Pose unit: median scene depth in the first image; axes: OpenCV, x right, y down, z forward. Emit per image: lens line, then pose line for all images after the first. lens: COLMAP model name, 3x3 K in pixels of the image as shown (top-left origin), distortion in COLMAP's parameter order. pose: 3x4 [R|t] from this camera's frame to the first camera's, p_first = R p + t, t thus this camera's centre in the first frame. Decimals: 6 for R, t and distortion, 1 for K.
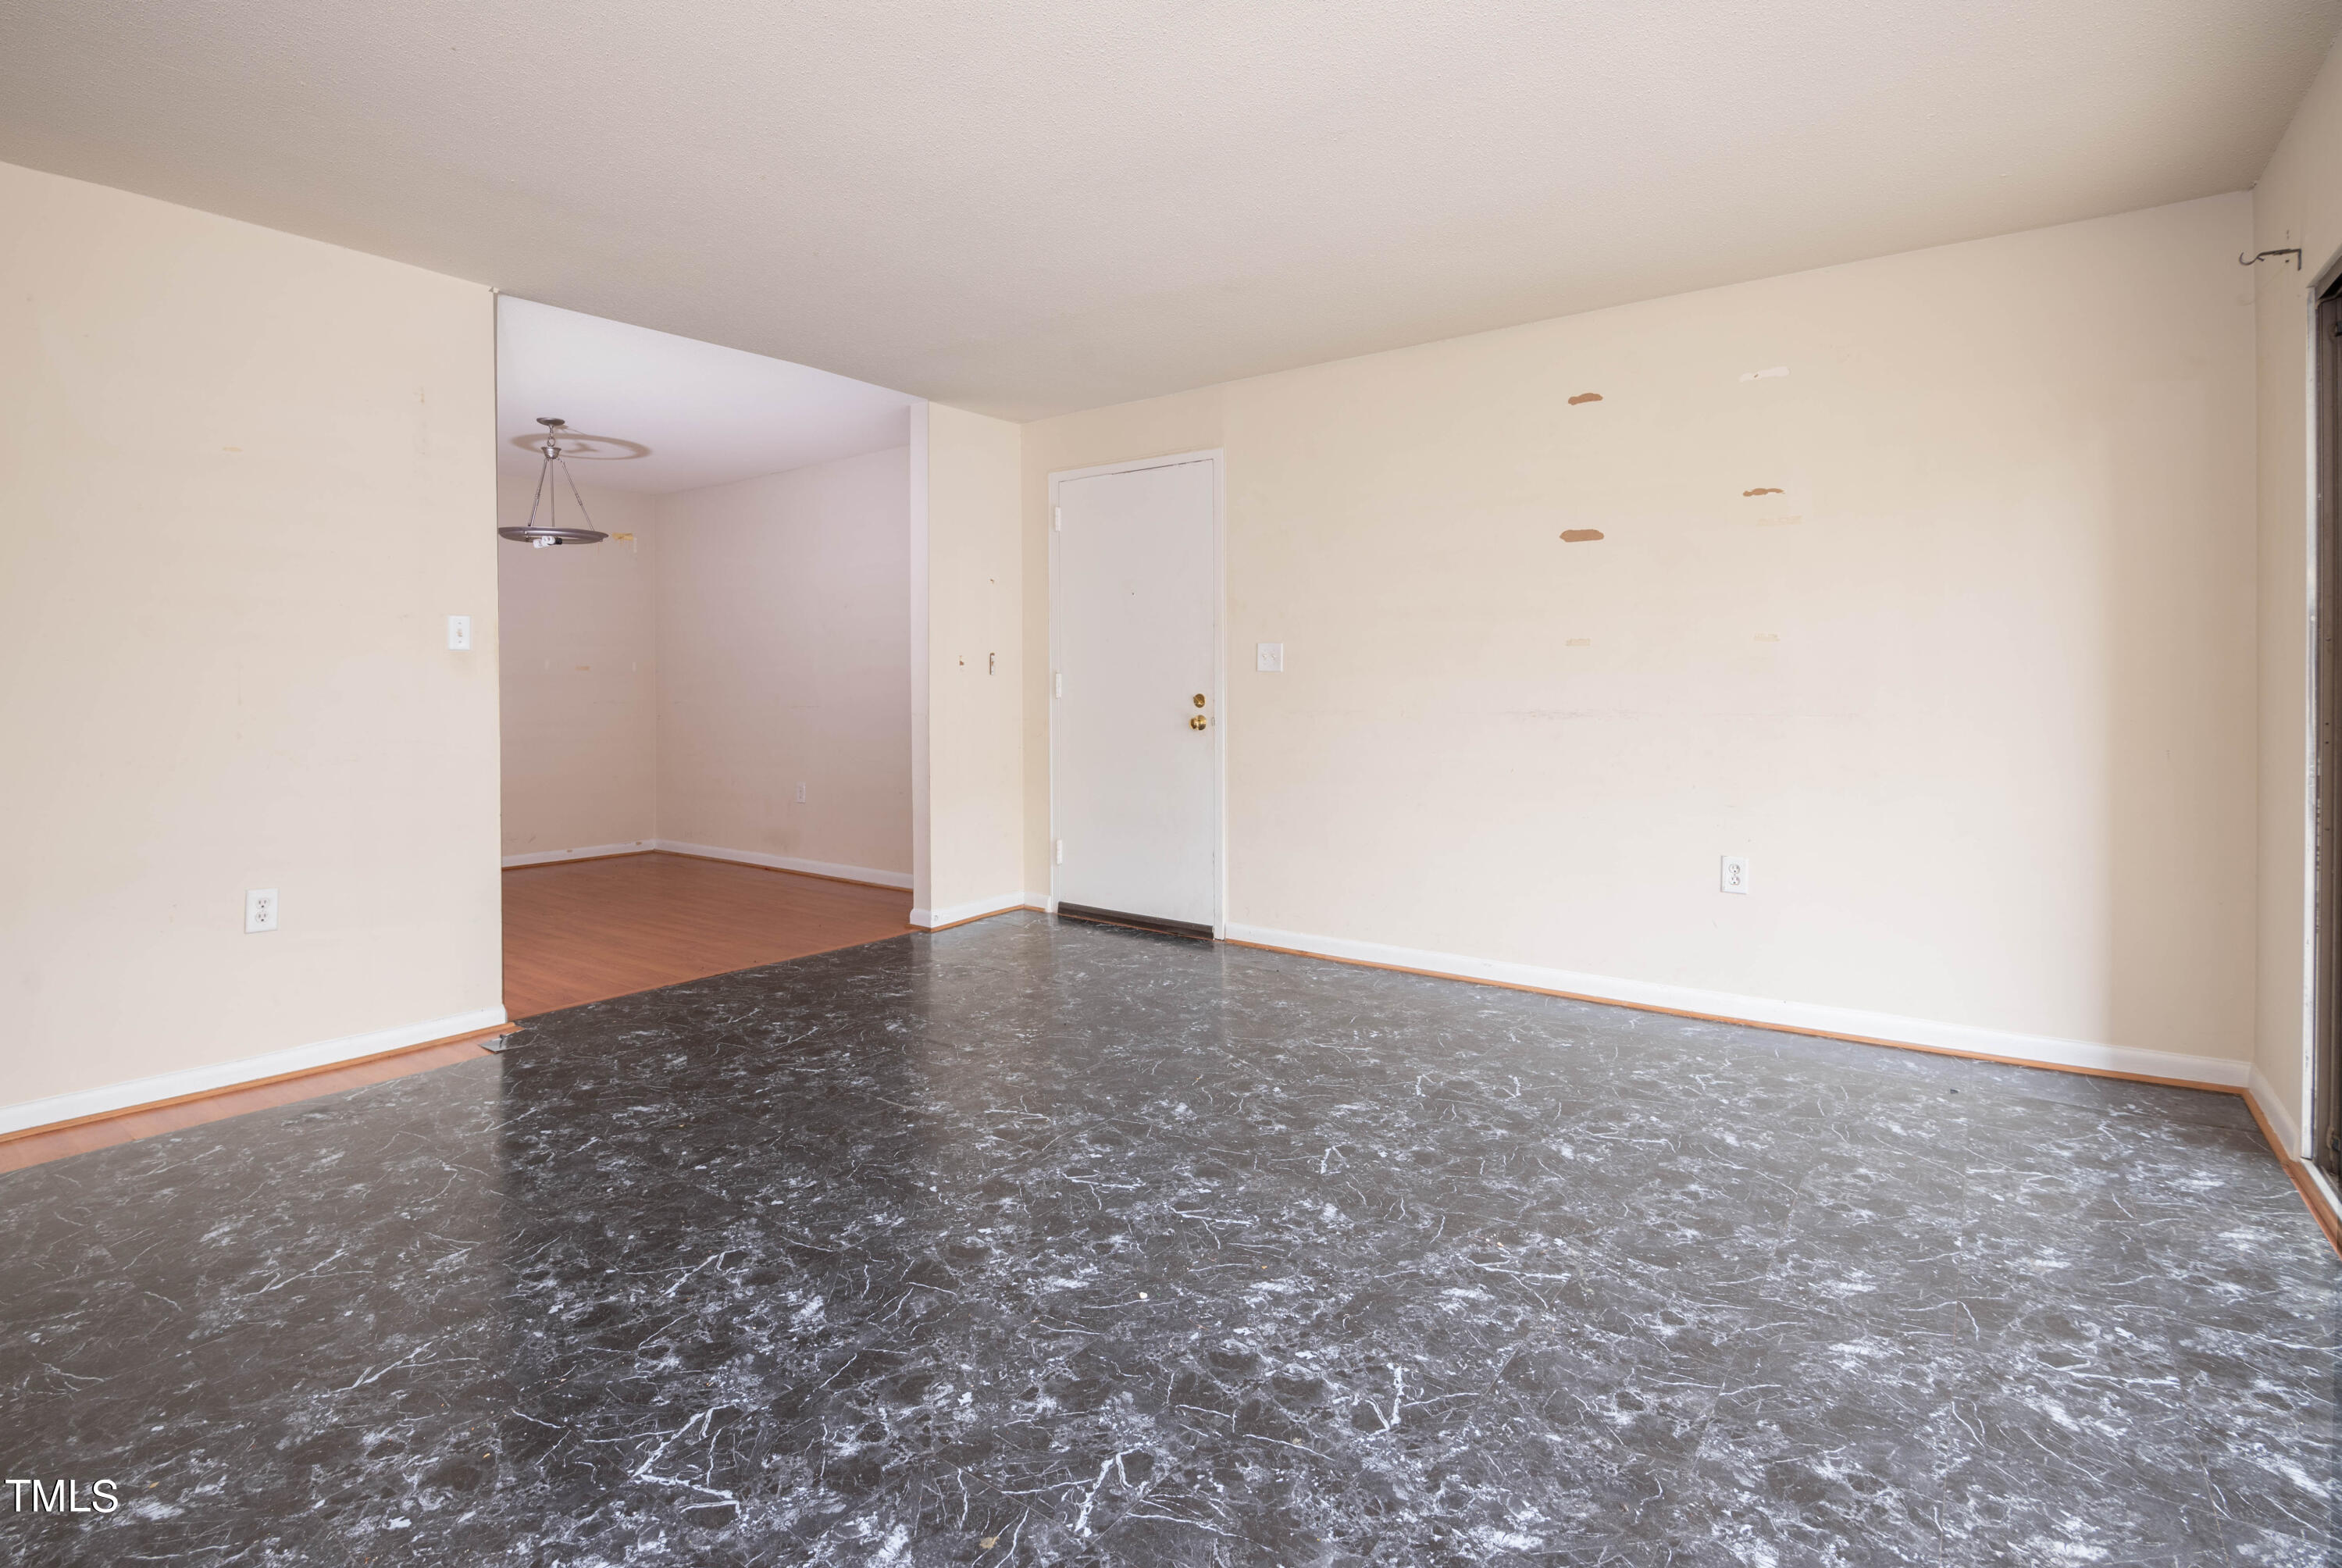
lens RADIAL K [[1135.9, 0, 1163.1], [0, 1135.9, 798.1], [0, 0, 1]] dist [-0.016200, -0.002161]
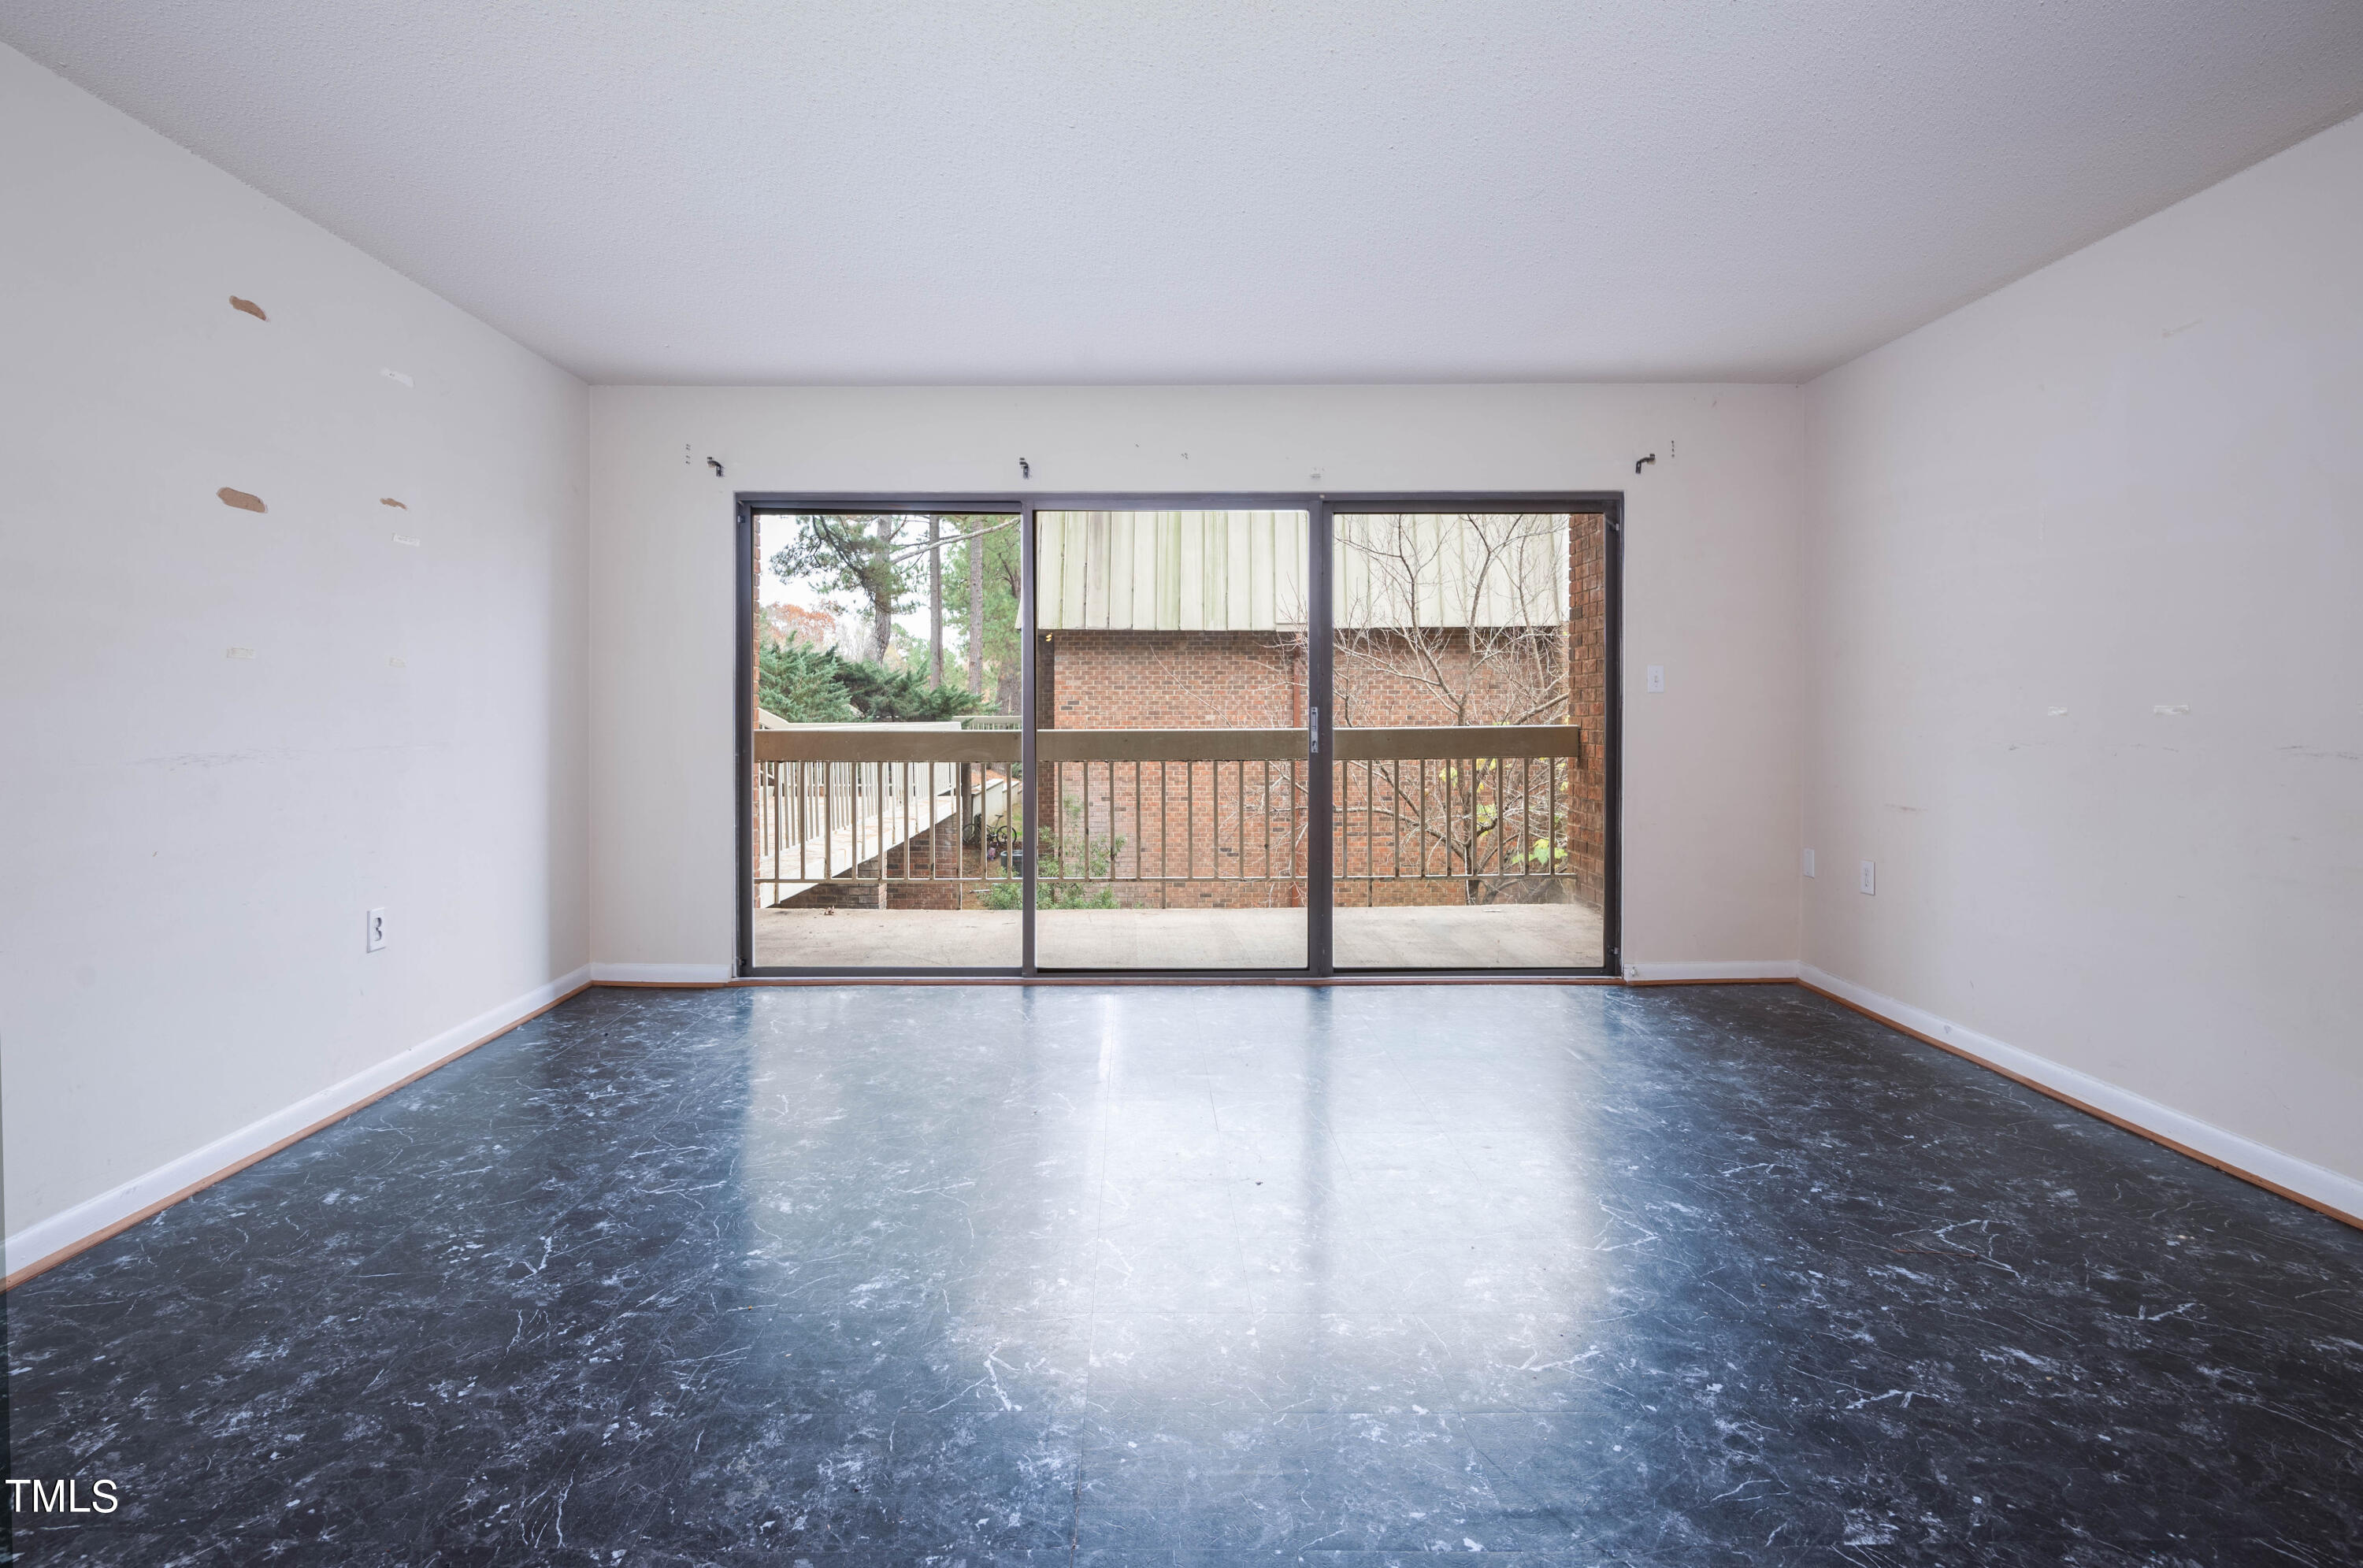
lens RADIAL K [[1122.8, 0, 1143.1], [0, 1122.8, 725.0], [0, 0, 1]] dist [-0.016911, -0.001199]
pose [[-0.588242, -0.008819, 0.808637, -0.792582], [0.081882, 0.994152, 0.070407, -0.145797], [-0.804529, 0.107630, -0.584080, 1.474097]]
